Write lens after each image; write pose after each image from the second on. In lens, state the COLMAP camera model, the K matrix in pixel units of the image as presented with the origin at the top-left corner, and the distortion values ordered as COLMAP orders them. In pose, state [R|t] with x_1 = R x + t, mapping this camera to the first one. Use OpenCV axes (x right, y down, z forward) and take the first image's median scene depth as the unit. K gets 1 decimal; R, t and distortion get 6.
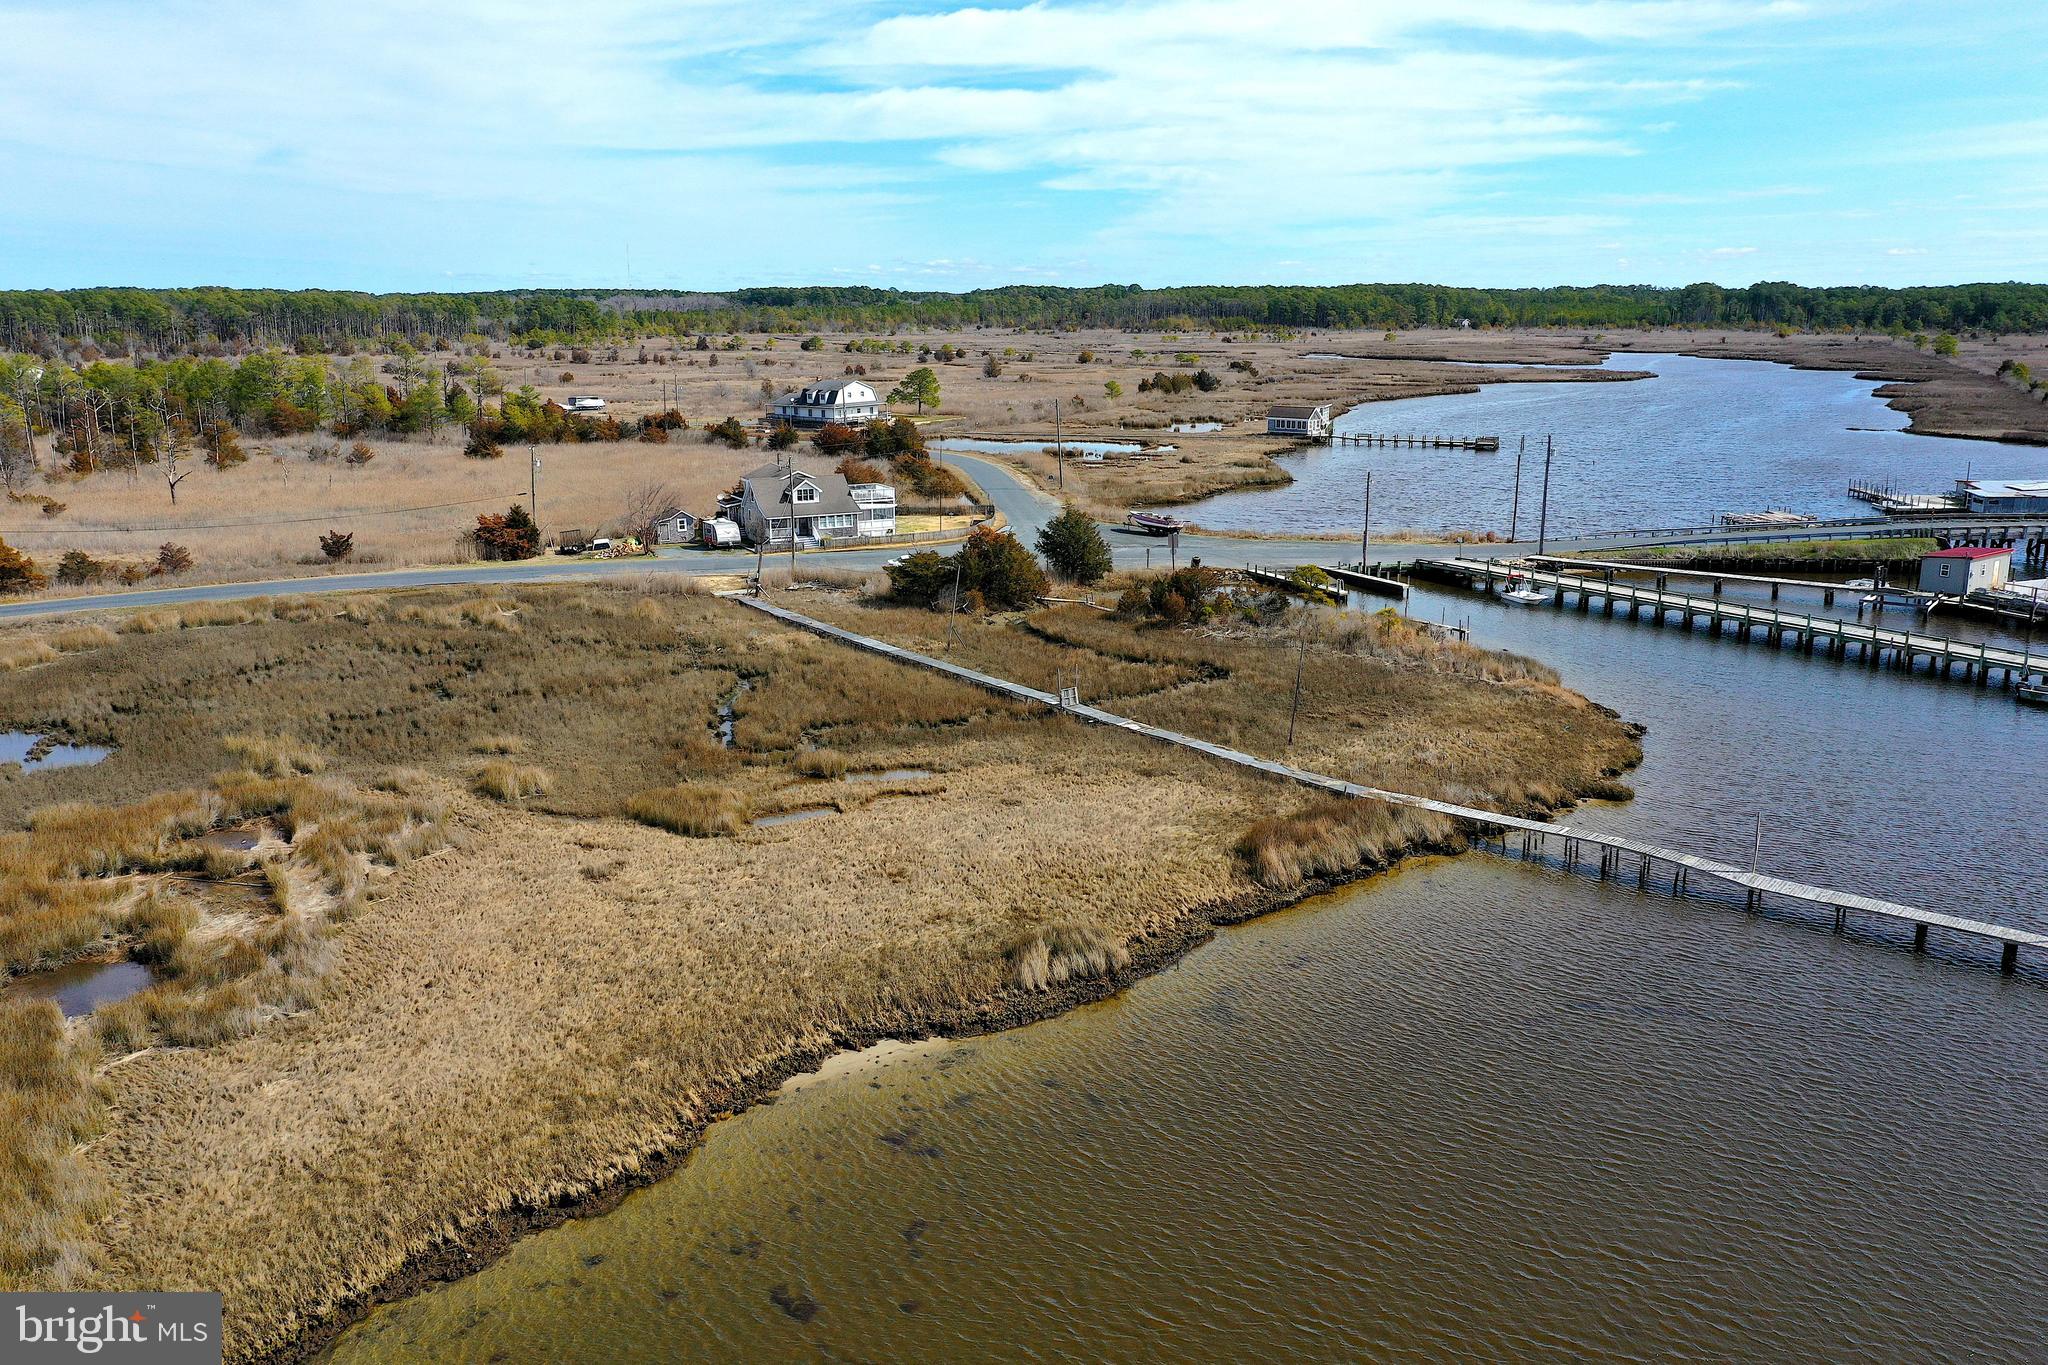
lens RADIAL K [[1624.0, 0, 1019.2], [0, 1624.0, 752.5], [0, 0, 1]] dist [0.007417, -0.003774]
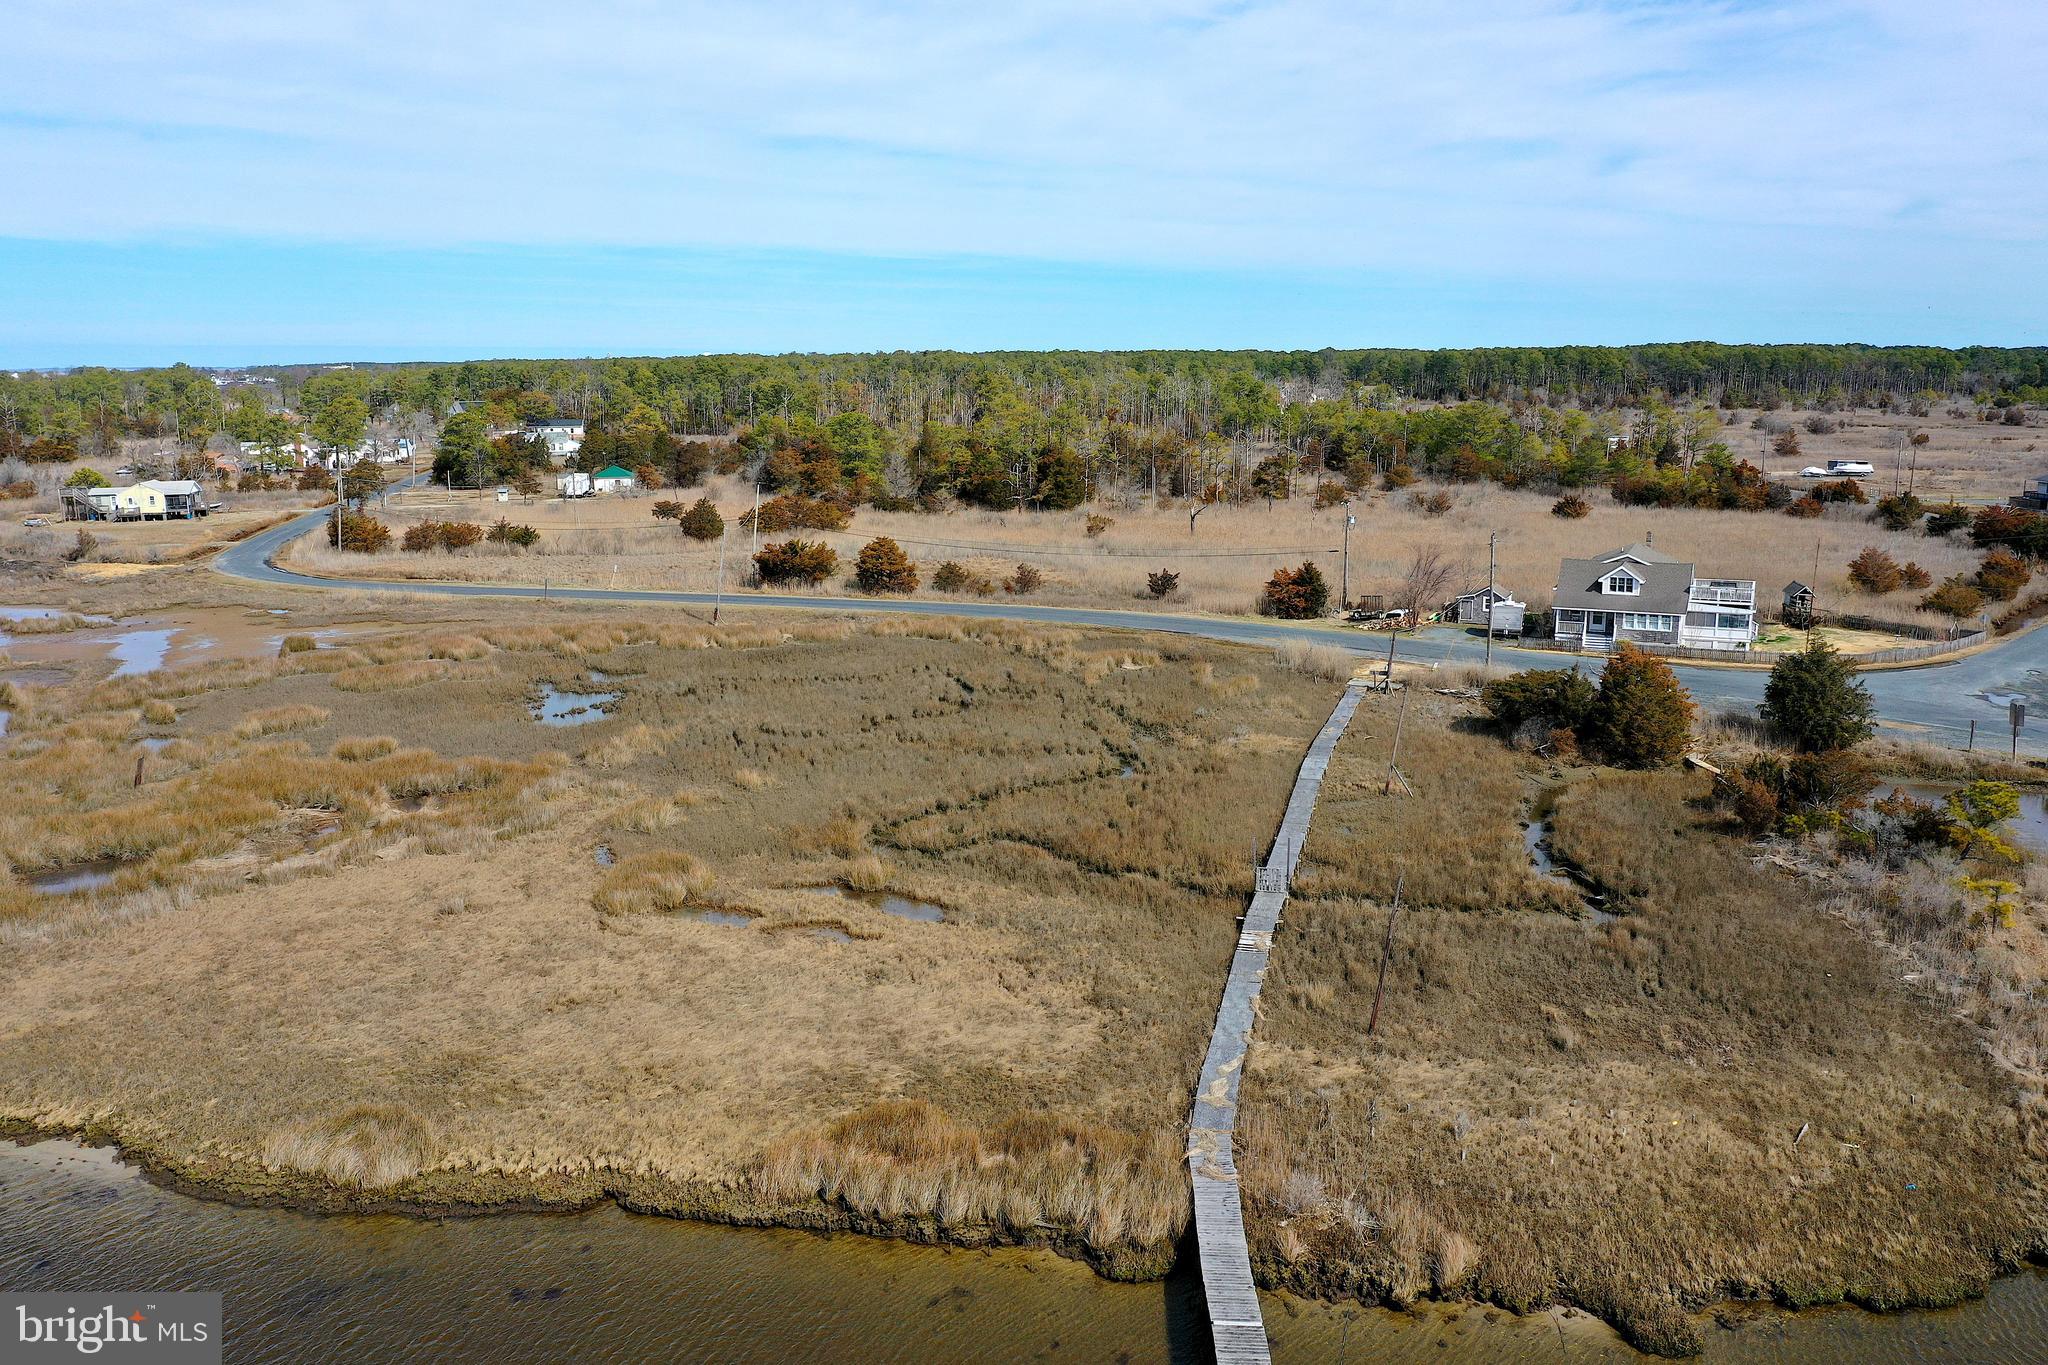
lens RADIAL K [[1624.0, 0, 1029.9], [0, 1624.0, 672.8], [0, 0, 1]] dist [0.007417, -0.003774]
pose [[0.624574, 0.149667, -0.766490, 0.307971], [-0.209722, 0.977557, 0.019989, -0.071002], [0.752279, 0.148266, 0.641946, 0.270427]]
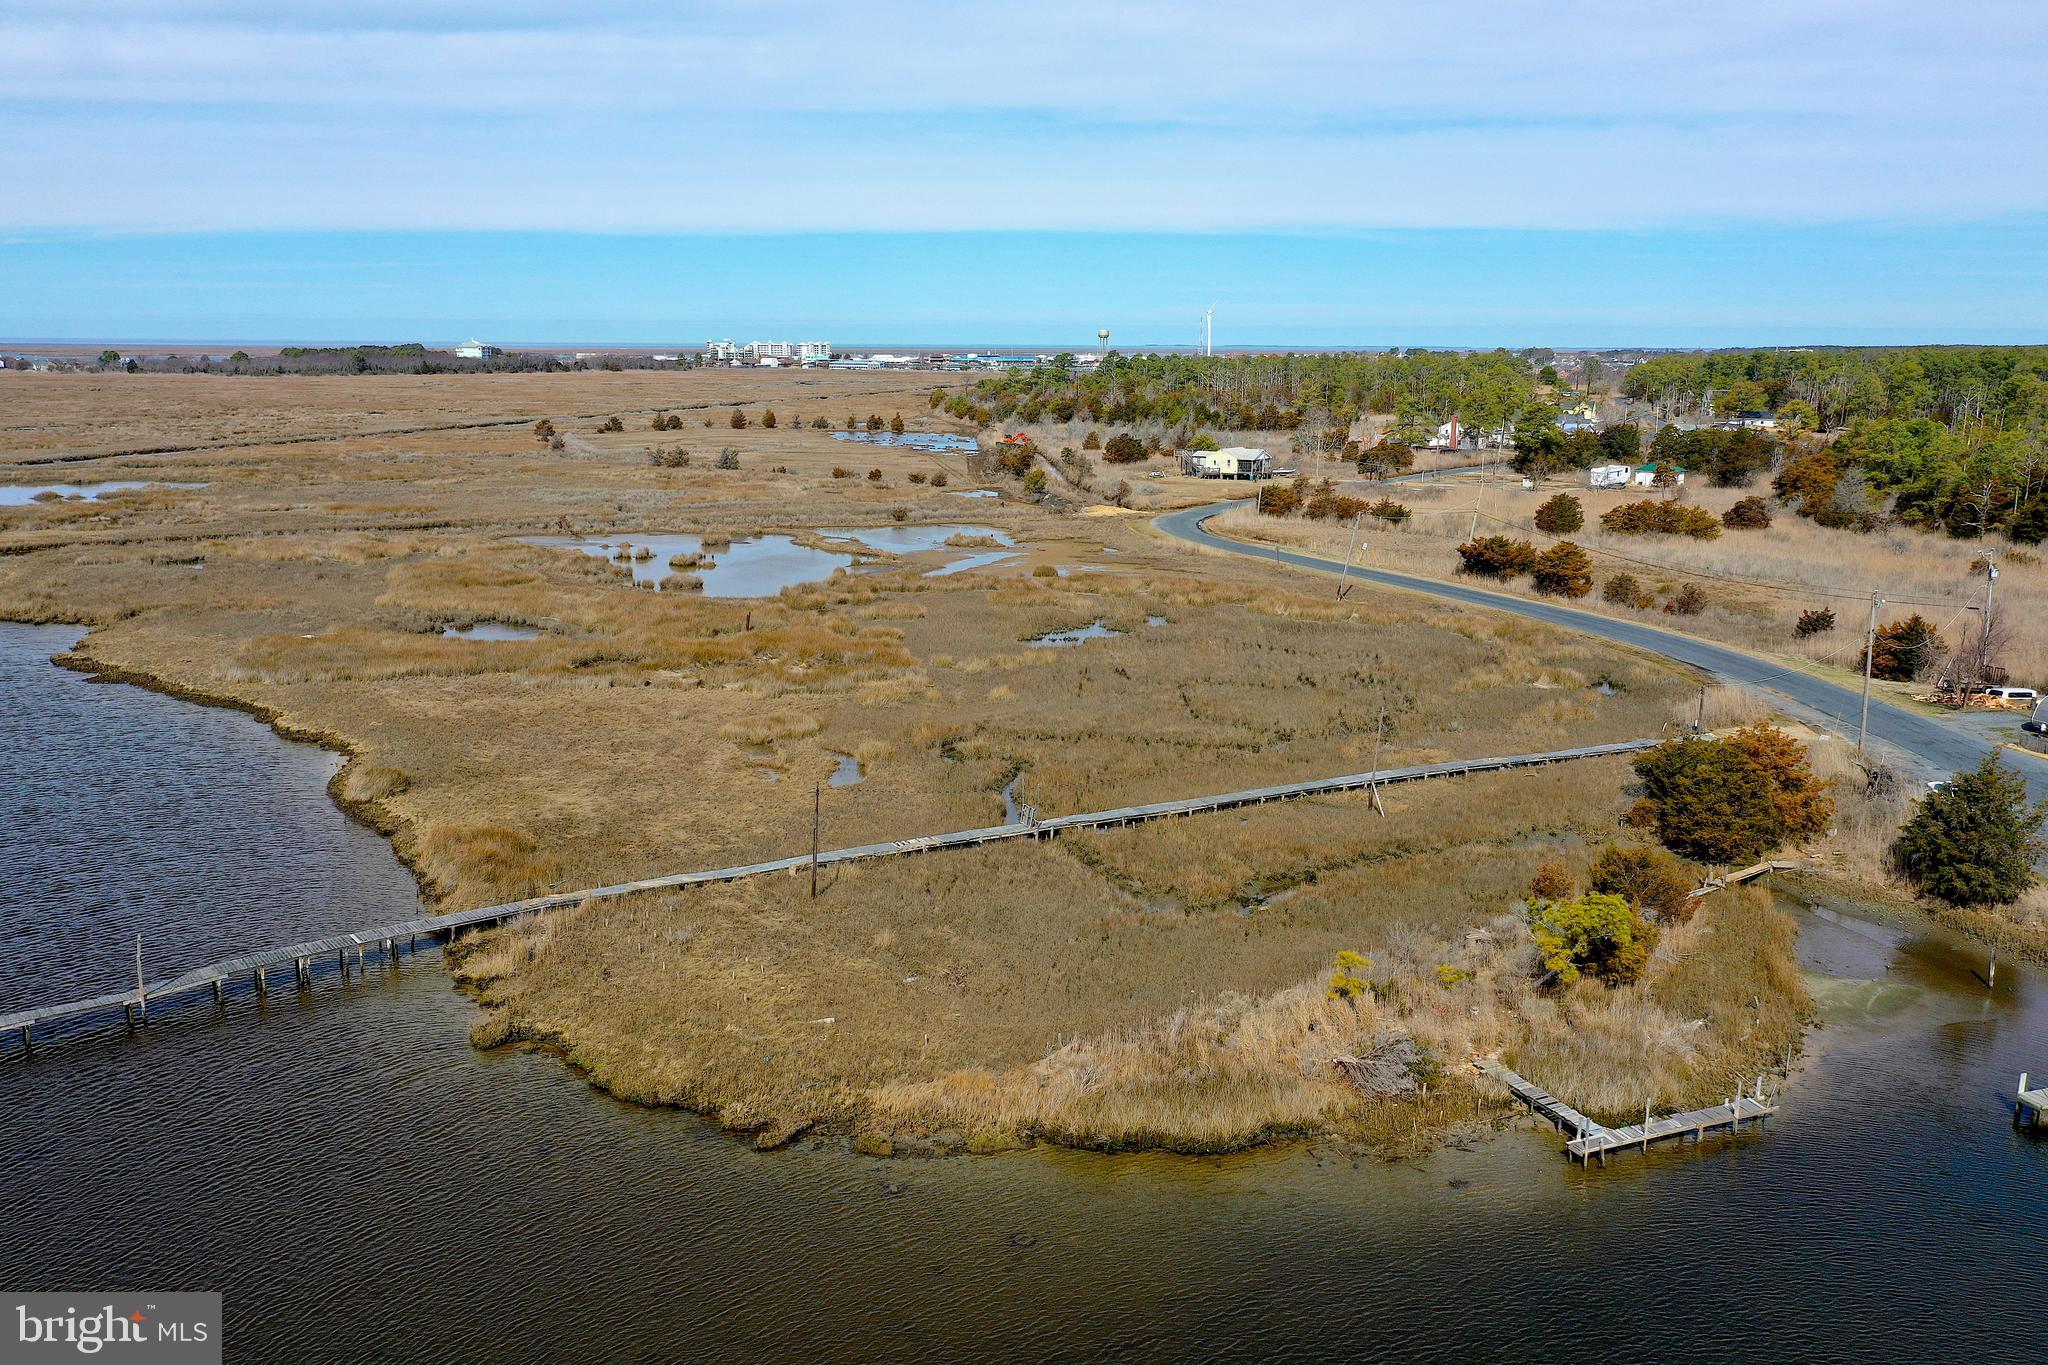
lens RADIAL K [[1624.0, 0, 1002.4], [0, 1624.0, 693.9], [0, 0, 1]] dist [0.007417, -0.003774]
pose [[-0.178752, 0.212796, -0.960607, 0.518051], [-0.272657, 0.927380, 0.256173, -0.188804], [0.945360, 0.307707, -0.107751, 0.642712]]
